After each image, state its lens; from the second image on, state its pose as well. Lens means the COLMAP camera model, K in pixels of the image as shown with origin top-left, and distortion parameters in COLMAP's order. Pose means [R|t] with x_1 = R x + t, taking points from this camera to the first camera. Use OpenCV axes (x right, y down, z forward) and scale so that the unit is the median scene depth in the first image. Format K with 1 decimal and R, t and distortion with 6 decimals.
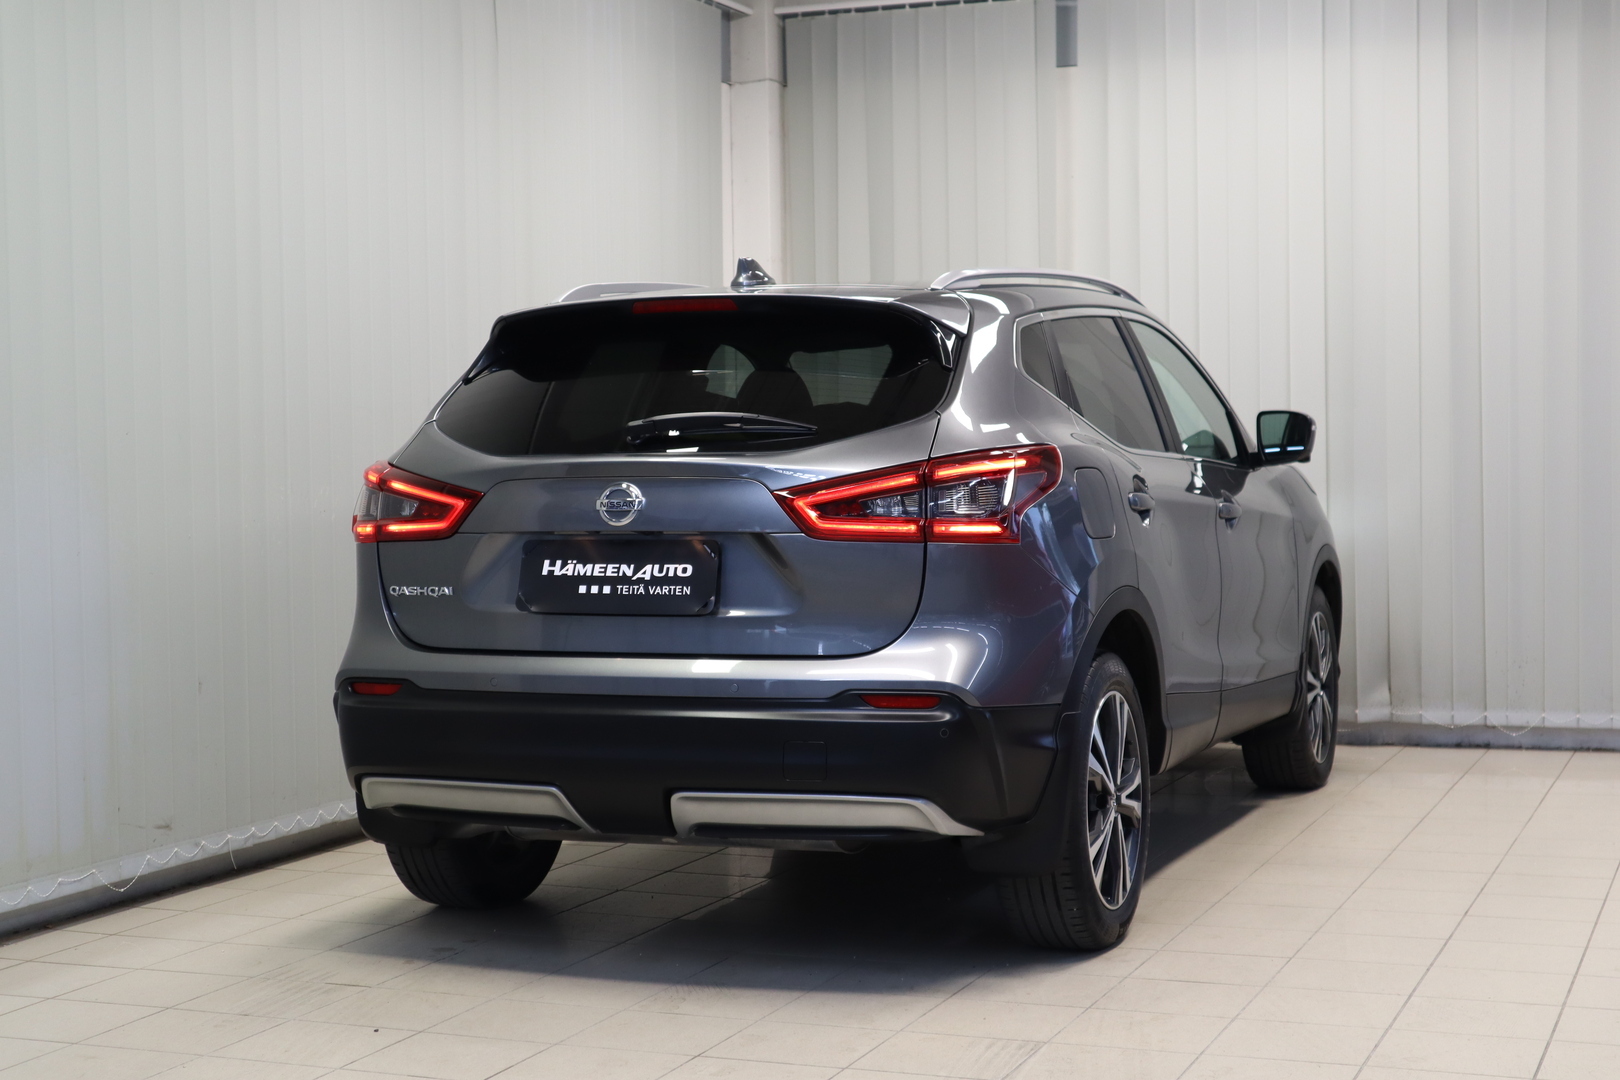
lens RADIAL K [[2539.9, 0, 817.4], [0, 2539.9, 540.2], [0, 0, 1]] dist [0.050186, 0.000000]
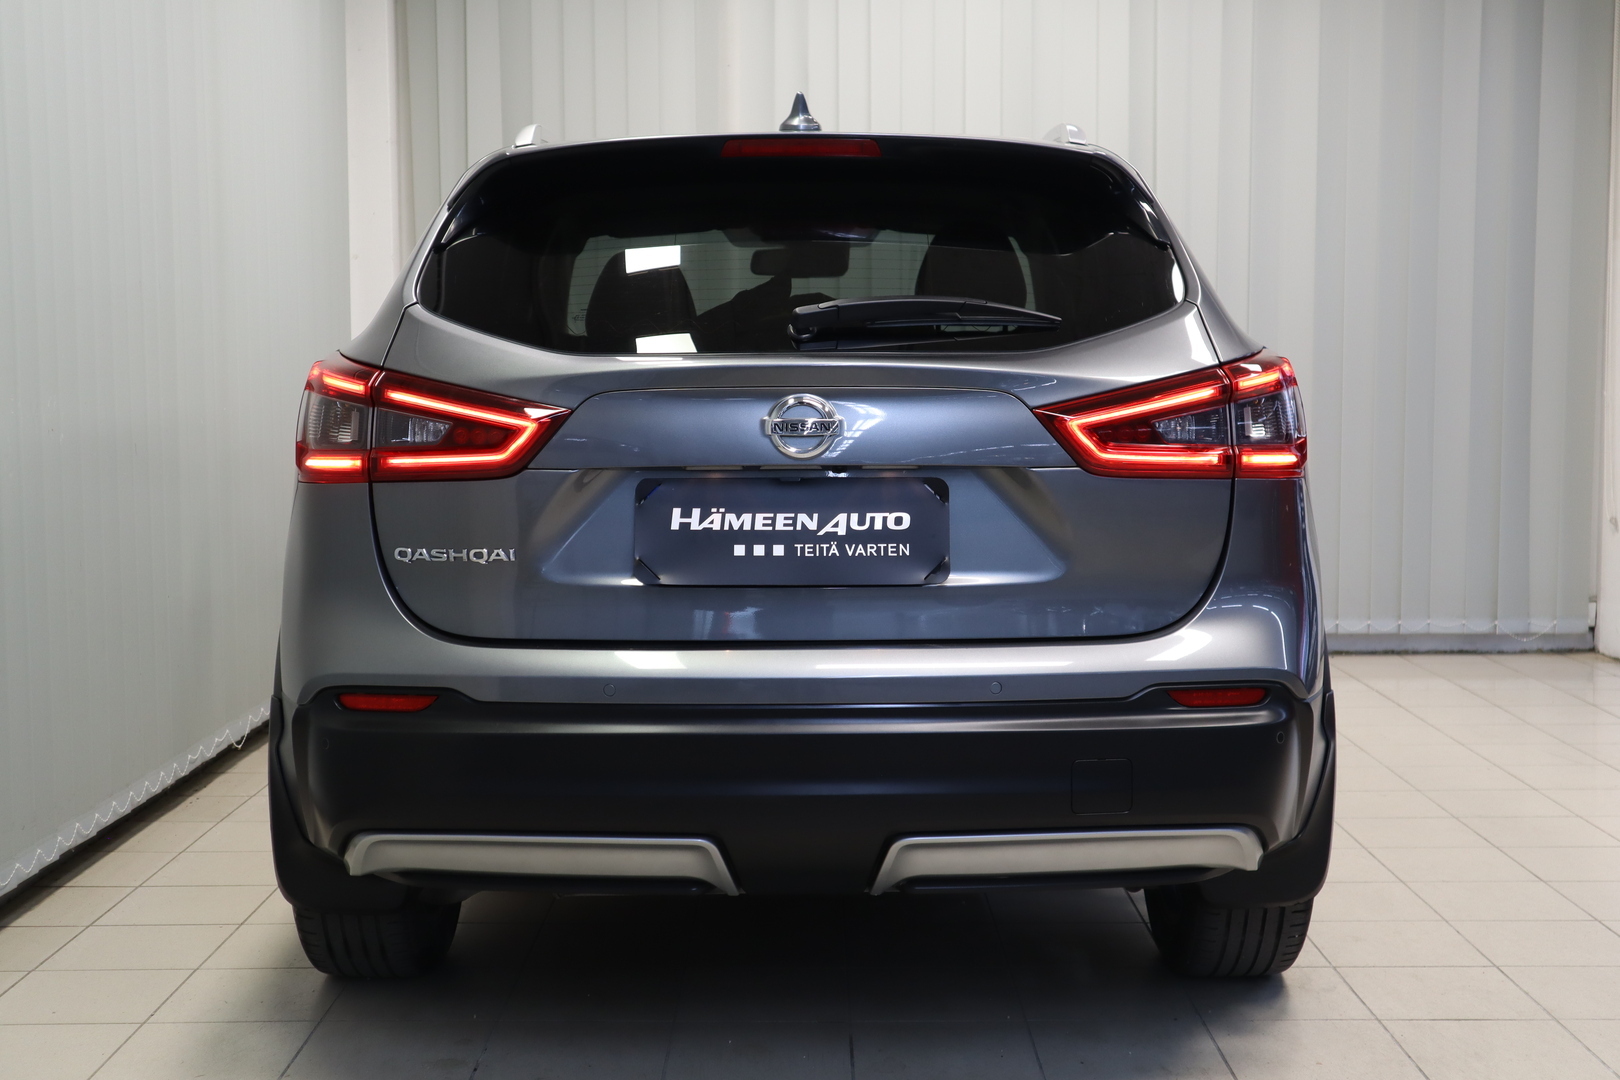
lens RADIAL K [[2117.1, 0, 808.4], [0, 2117.1, 554.9], [0, 0, 1]] dist [0.047575, 0.000000]
pose [[0.929770, -0.024910, 0.367298, -0.278781], [0.005367, 0.998519, 0.054134, -0.010110], [-0.368103, -0.048360, 0.928527, 0.450290]]
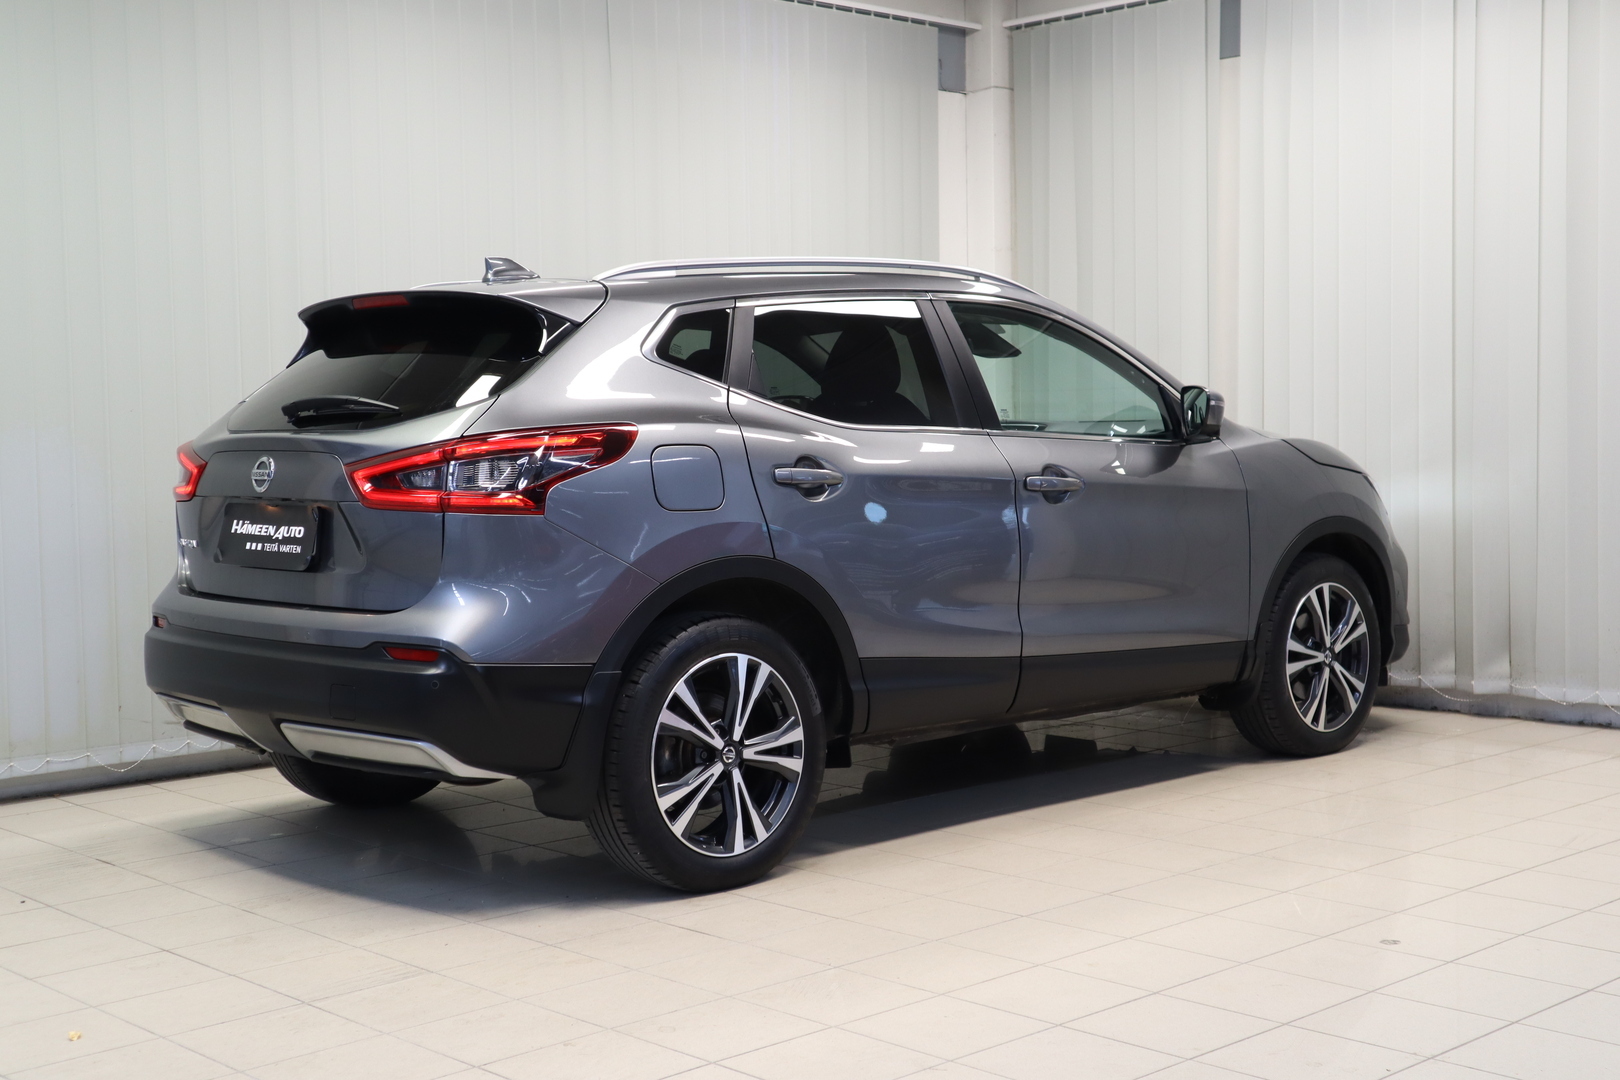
lens RADIAL K [[2117.1, 0, 807.4], [0, 2117.1, 530.7], [0, 0, 1]] dist [0.047575, 0.000000]
pose [[0.902024, 0.024614, -0.430983, 0.551919], [-0.015196, 0.999565, 0.025281, -0.016043], [0.431418, -0.016255, 0.902006, 0.218871]]
